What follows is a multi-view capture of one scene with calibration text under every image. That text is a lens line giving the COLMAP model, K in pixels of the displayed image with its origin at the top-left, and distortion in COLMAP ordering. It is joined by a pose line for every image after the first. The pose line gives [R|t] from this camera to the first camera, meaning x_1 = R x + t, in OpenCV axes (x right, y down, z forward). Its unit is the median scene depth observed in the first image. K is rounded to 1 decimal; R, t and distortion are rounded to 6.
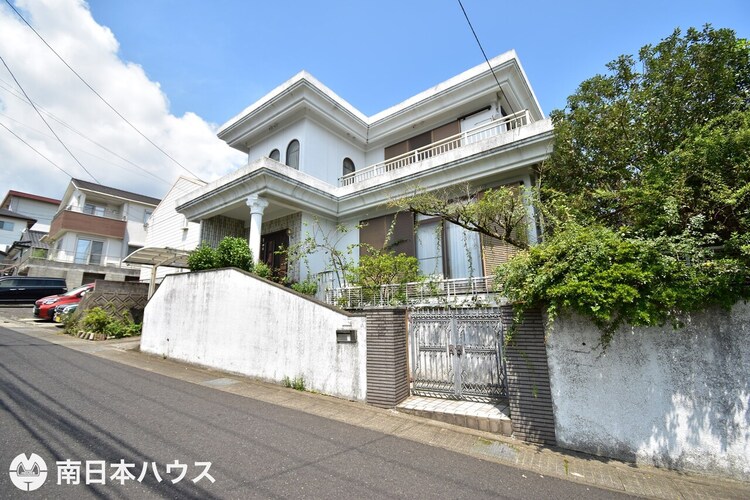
lens RADIAL K [[331.5, 0, 377.9], [0, 331.5, 246.6], [0, 0, 1]] dist [0.020242, -0.024738]
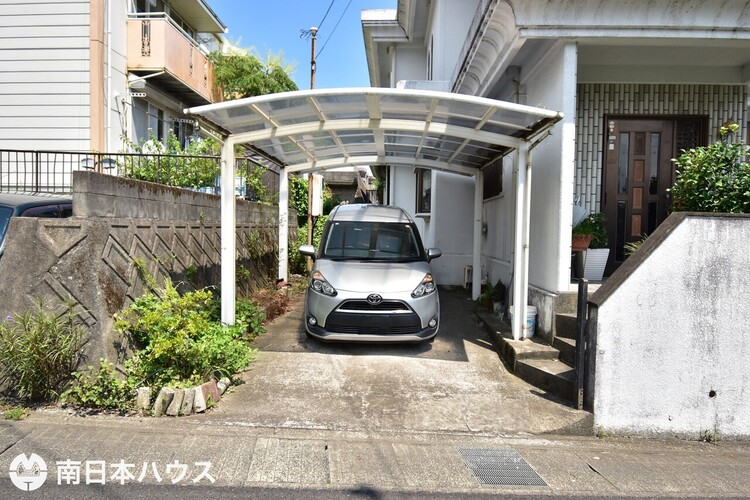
lens RADIAL K [[466.9, 0, 377.3], [0, 466.9, 249.6], [0, 0, 1]] dist [0.007505, -0.022486]
pose [[0.817403, 0.000496, 0.576066, -1.275962], [-0.148382, 0.966439, 0.209712, 0.073455], [-0.556628, -0.256897, 0.790044, 0.863897]]
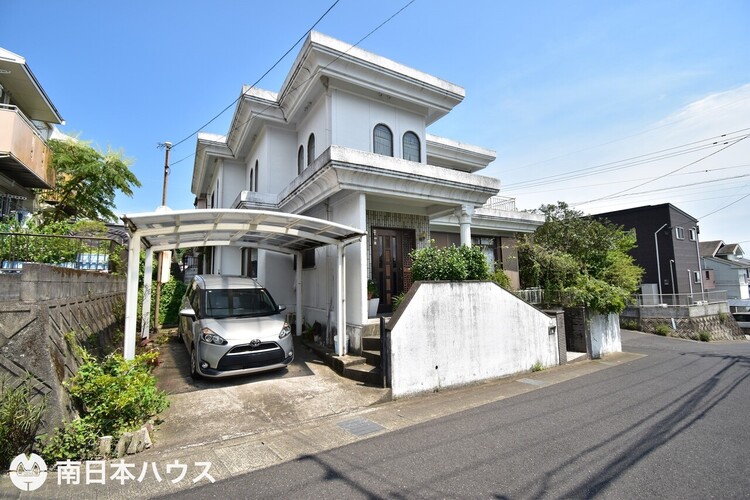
lens RADIAL K [[331.5, 0, 377.9], [0, 331.5, 246.6], [0, 0, 1]] dist [0.020242, -0.024738]
pose [[0.379775, 0.100445, 0.919609, -1.471005], [-0.183259, 0.982555, -0.031639, 0.054169], [-0.906745, -0.156511, 0.391558, 0.890239]]
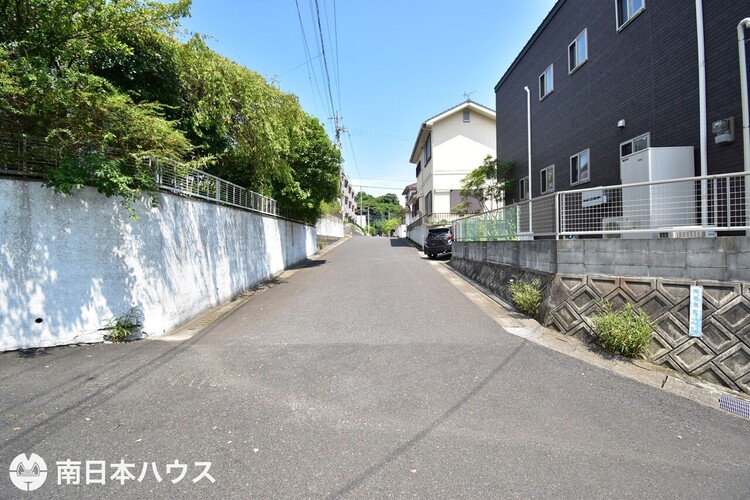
lens RADIAL K [[331.5, 0, 377.9], [0, 331.5, 246.6], [0, 0, 1]] dist [0.020242, -0.024738]
pose [[0.802049, -0.009721, 0.597179, 0.999538], [-0.118658, 0.977343, 0.175273, 0.003037], [-0.585352, -0.211438, 0.782724, -0.339462]]
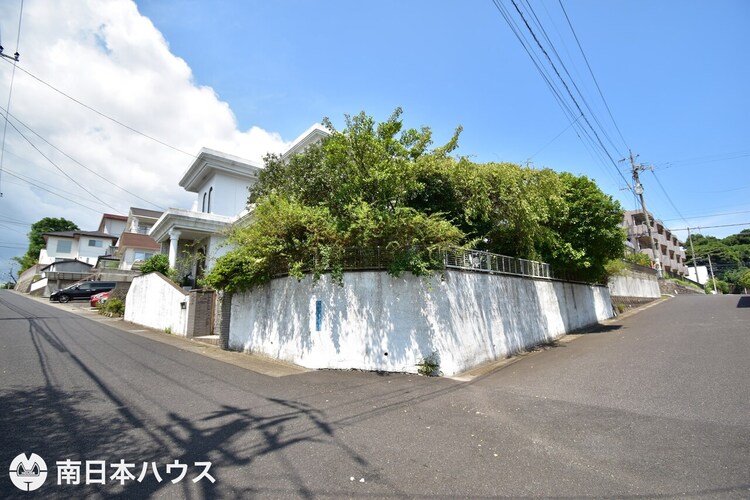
lens RADIAL K [[331.5, 0, 377.9], [0, 331.5, 246.6], [0, 0, 1]] dist [0.020242, -0.024738]
pose [[0.981709, -0.052032, -0.183141, 1.038003], [0.055111, 0.998411, 0.011760, -0.025979], [0.182238, -0.021638, 0.983016, -0.523170]]
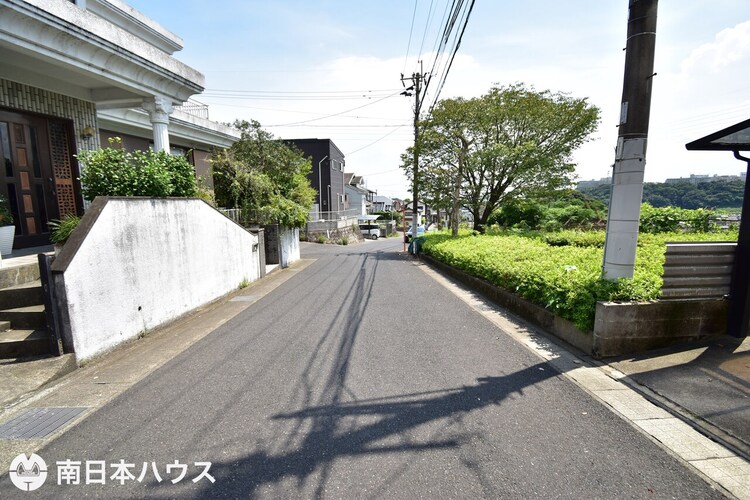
lens RADIAL K [[331.5, 0, 377.9], [0, 331.5, 246.6], [0, 0, 1]] dist [0.020242, -0.024738]
pose [[-0.490502, -0.110109, 0.864456, -1.397608], [-0.170471, 0.984944, 0.028729, 0.080849], [-0.854604, -0.133273, -0.501887, 0.977252]]
